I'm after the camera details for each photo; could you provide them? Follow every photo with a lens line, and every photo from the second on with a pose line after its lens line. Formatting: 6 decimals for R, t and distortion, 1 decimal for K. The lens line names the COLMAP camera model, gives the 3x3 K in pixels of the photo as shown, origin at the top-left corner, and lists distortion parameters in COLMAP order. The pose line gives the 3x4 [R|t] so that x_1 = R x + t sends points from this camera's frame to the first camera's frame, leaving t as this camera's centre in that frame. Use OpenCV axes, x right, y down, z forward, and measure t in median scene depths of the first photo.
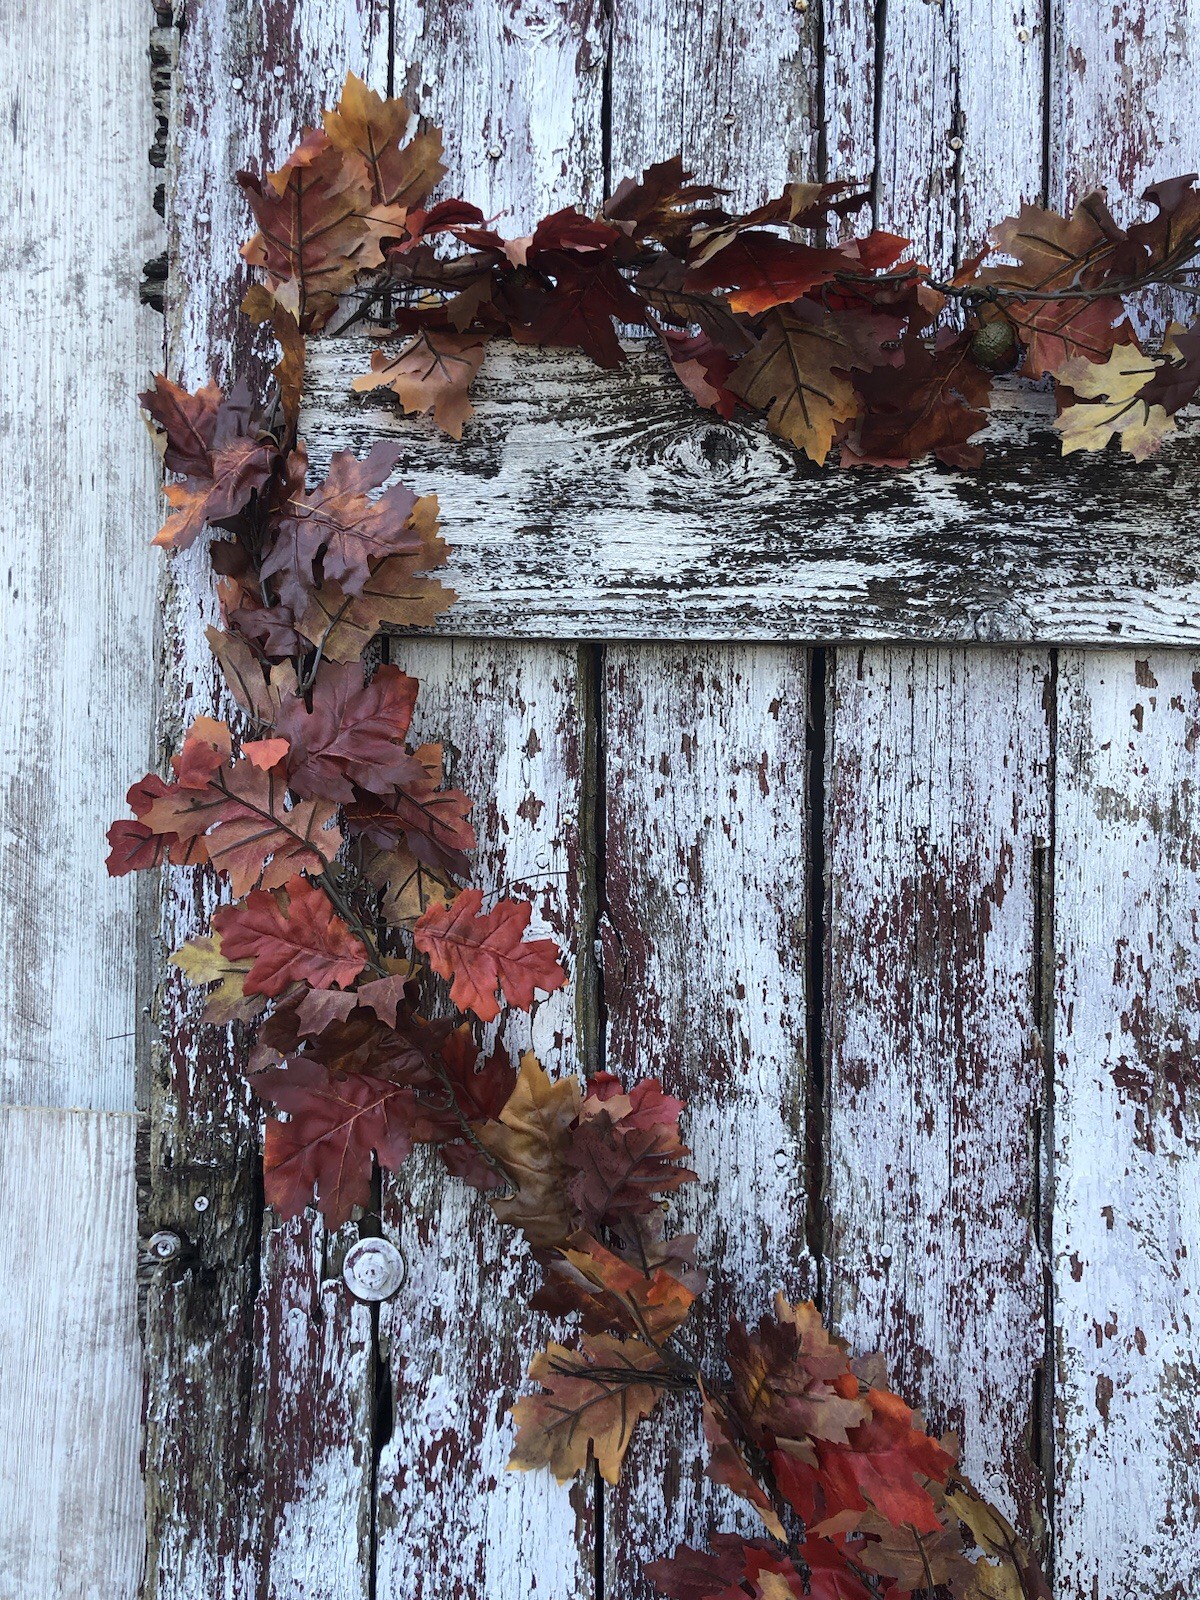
lens RADIAL K [[1270.5, 0, 592.5], [0, 1270.5, 788.6], [0, 0, 1]] dist [0.031388, -0.039370]
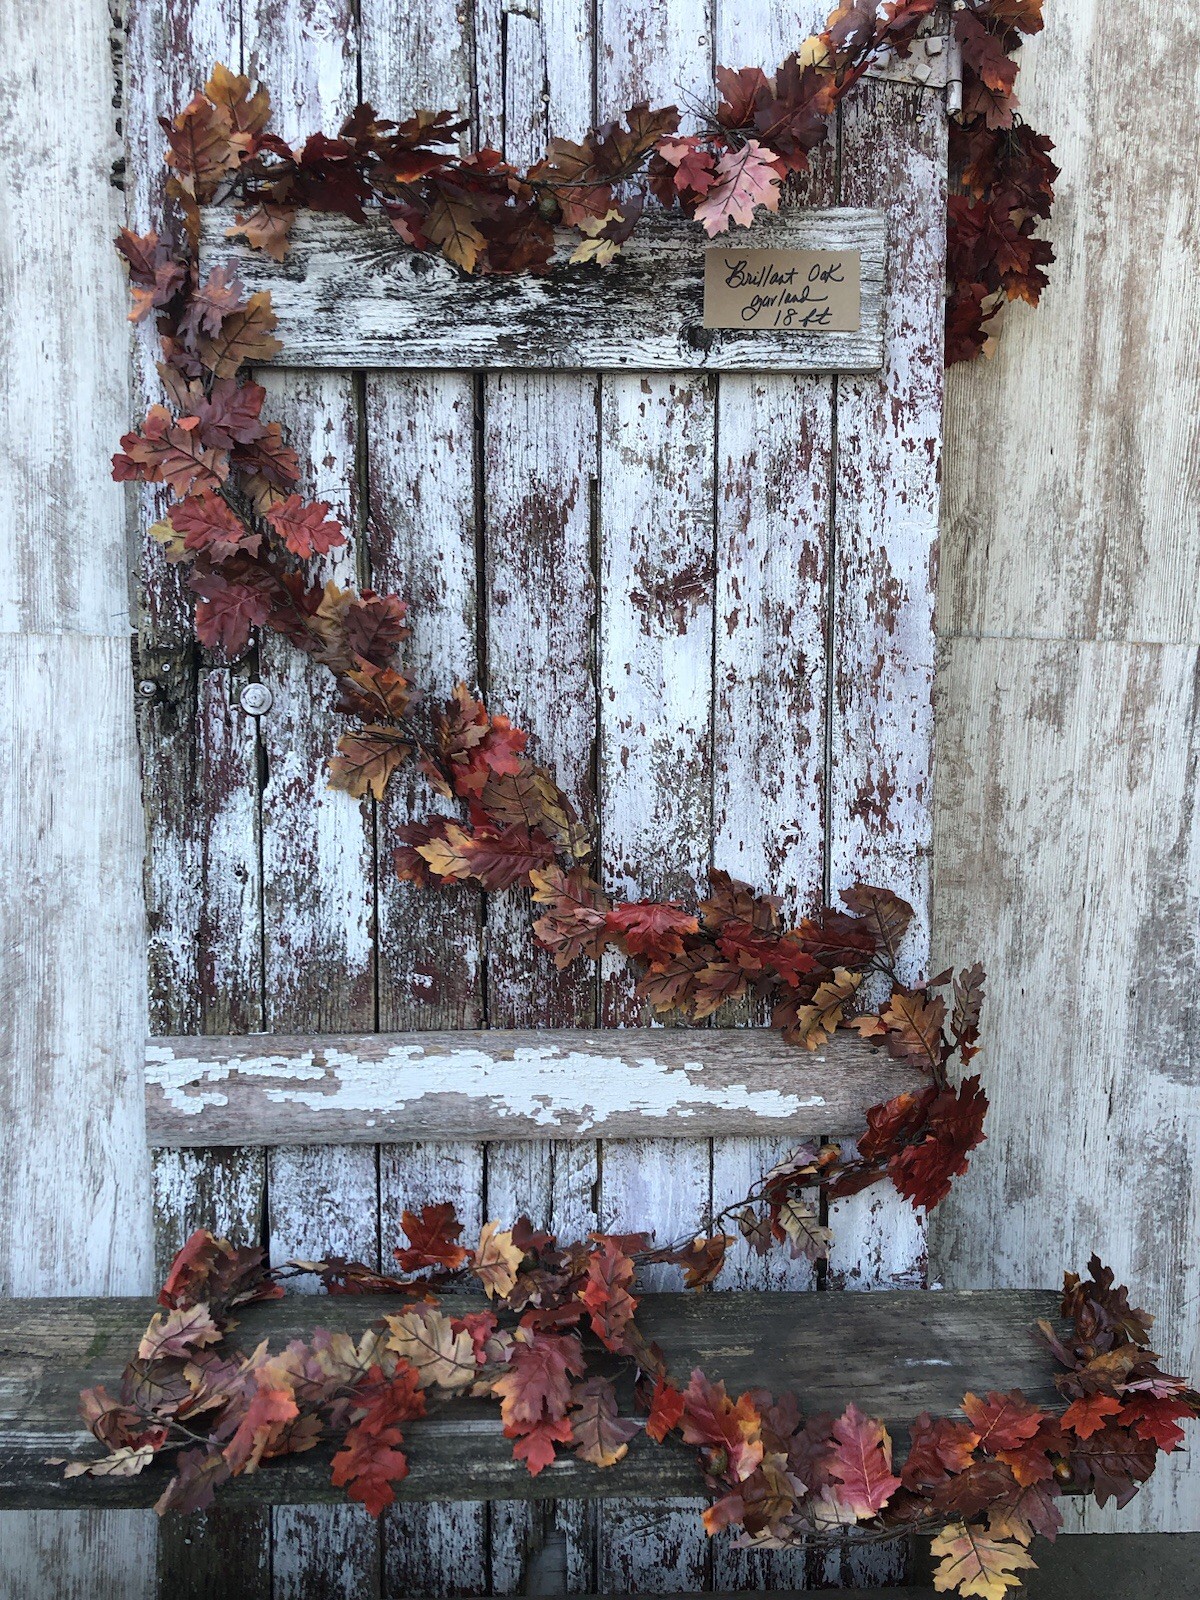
lens RADIAL K [[1270.5, 0, 599.8], [0, 1270.5, 791.3], [0, 0, 1]] dist [0.031388, -0.039370]
pose [[0.999624, -0.013435, 0.023921, 0.310961], [0.011093, 0.995369, 0.095487, 0.337588], [-0.025094, -0.095186, 0.995143, -0.987231]]
